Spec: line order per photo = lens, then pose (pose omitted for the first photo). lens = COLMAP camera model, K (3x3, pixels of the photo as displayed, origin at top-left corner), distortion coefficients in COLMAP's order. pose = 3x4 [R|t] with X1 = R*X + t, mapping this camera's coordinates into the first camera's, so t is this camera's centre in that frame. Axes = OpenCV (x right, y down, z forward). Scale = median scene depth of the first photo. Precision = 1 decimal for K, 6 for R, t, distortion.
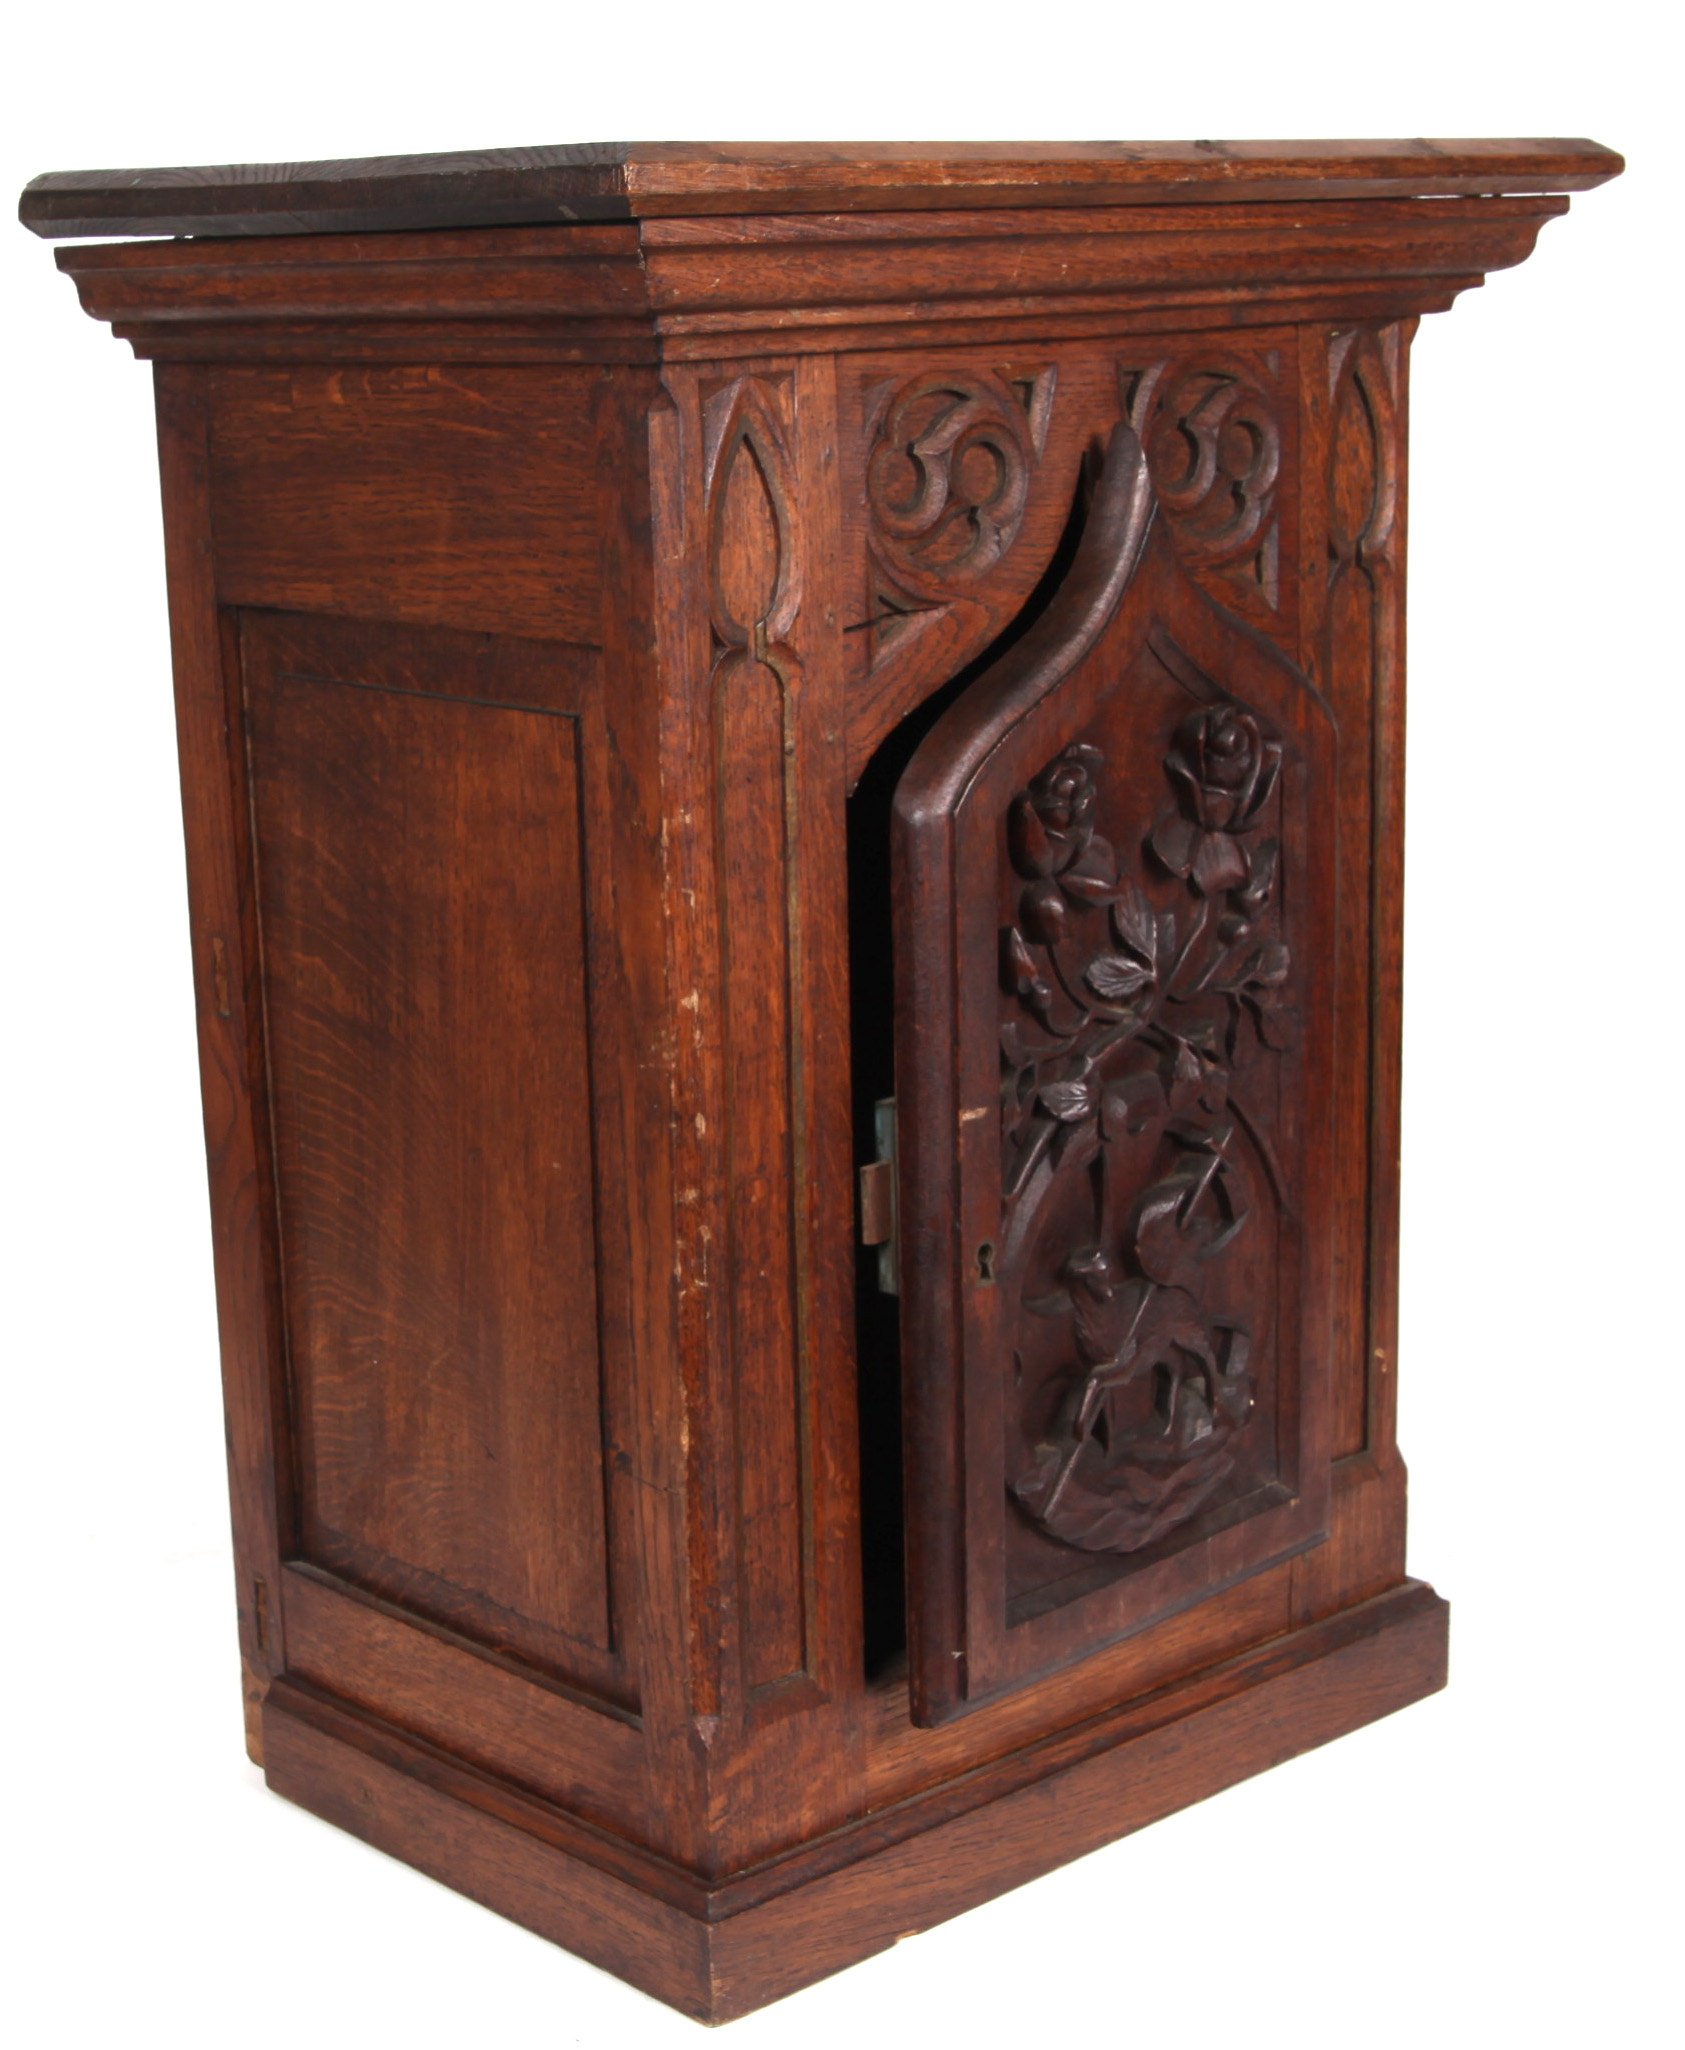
lens RADIAL K [[3703.7, 0, 835.3], [0, 3703.7, 1026.0], [0, 0, 1]] dist [-0.103707, 0.000000]
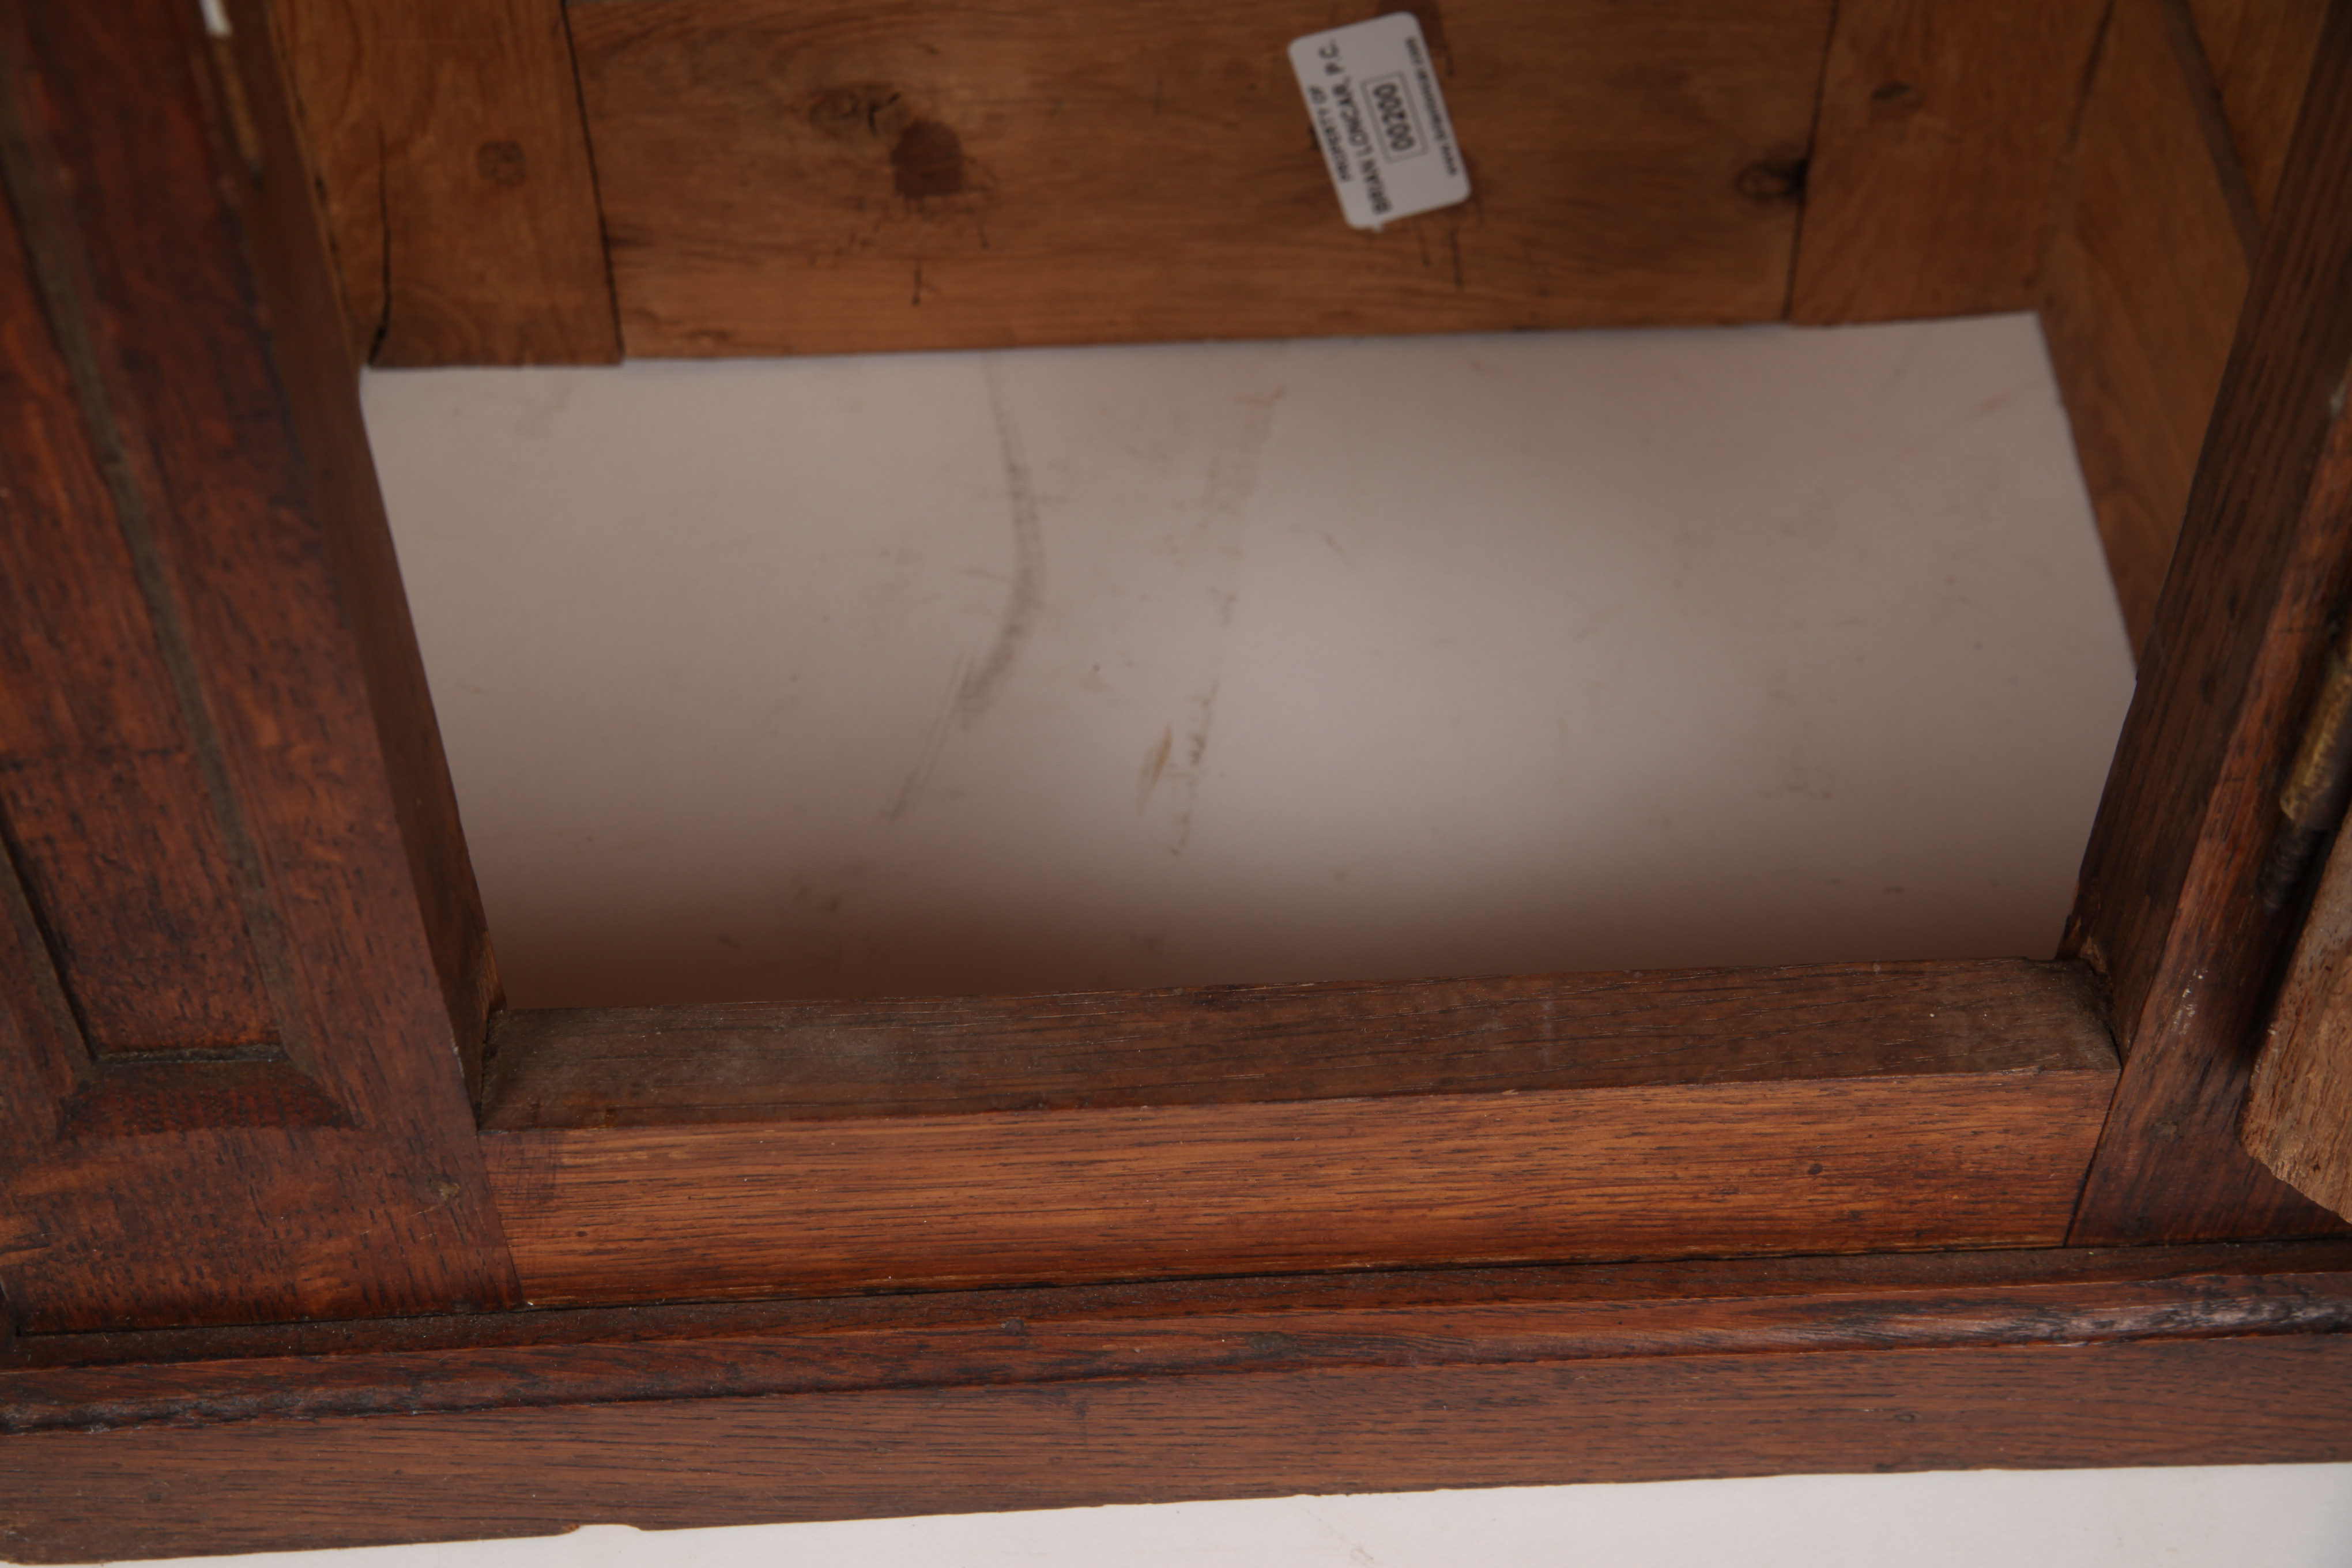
lens RADIAL K [[3837.1, 0, 1160.5], [0, 3837.1, 790.2], [0, 0, 1]] dist [0.060763, 0.000000]
pose [[0.758237, 0.511199, -0.404664, 0.219671], [-0.153933, 0.743487, 0.650792, -0.132071], [0.633547, -0.431163, 0.642430, 0.819717]]
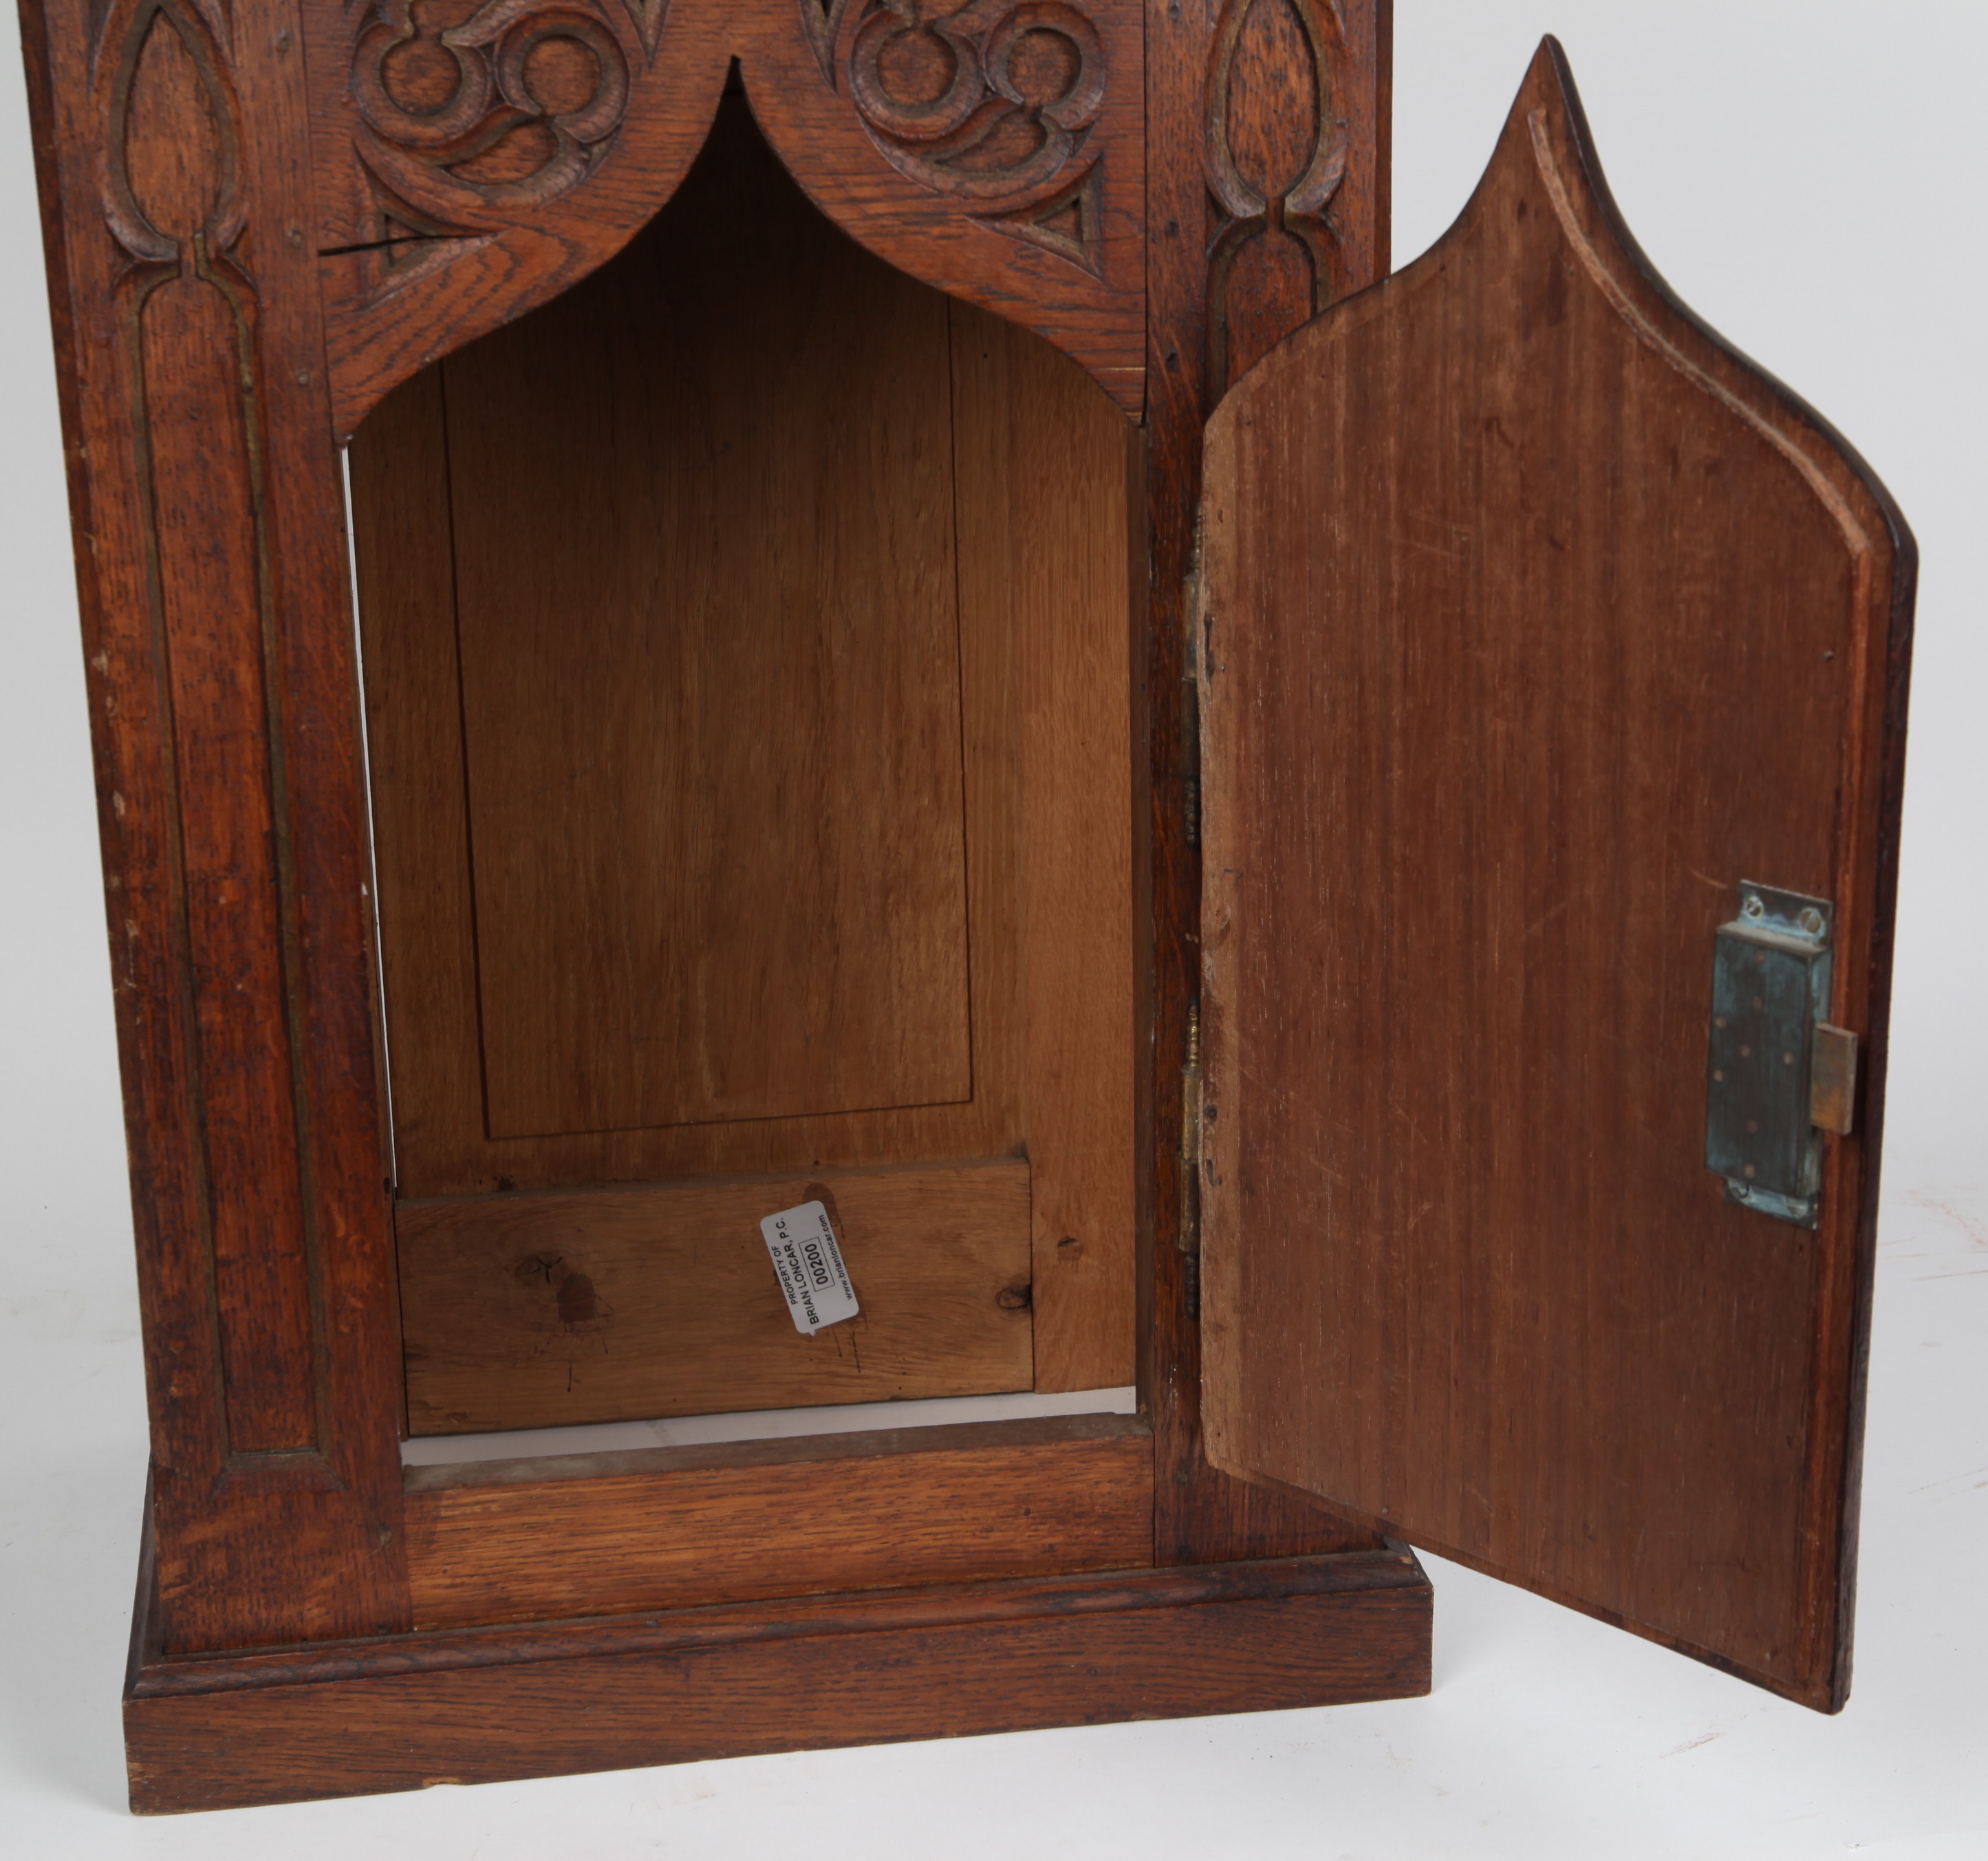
lens RADIAL K [[4112.4, 0, 1117.0], [0, 4112.4, 945.8], [0, 0, 1]] dist [0.047129, 0.000000]
pose [[0.836058, 0.173906, -0.520349, 0.645963], [-0.132551, 0.984363, 0.116012, -0.081306], [0.532388, -0.028021, 0.846037, 0.285272]]
